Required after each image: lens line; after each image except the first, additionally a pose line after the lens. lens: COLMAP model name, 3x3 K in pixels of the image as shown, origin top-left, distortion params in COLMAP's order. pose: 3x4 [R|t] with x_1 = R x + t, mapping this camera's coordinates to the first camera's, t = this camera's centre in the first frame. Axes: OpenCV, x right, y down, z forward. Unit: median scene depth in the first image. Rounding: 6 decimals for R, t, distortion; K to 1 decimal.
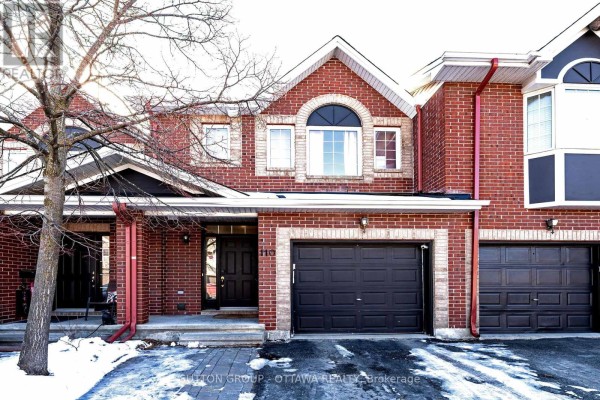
lens RADIAL K [[274.5, 0, 297.1], [0, 274.5, 185.4], [0, 0, 1]] dist [0.000587, 0.000005]
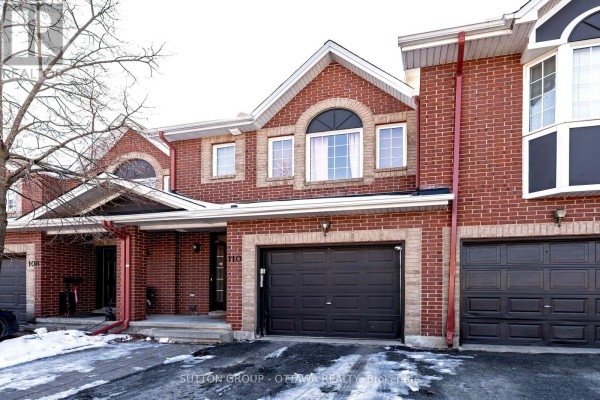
lens RADIAL K [[265.9, 0, 301.0], [0, 265.9, 193.3], [0, 0, 1]] dist [0.000158, -0.000091]
pose [[0.969289, -0.082052, -0.231833, 0.371881], [0.082691, 0.996551, -0.006974, 0.016140], [0.231606, -0.012411, 0.972731, 0.042513]]
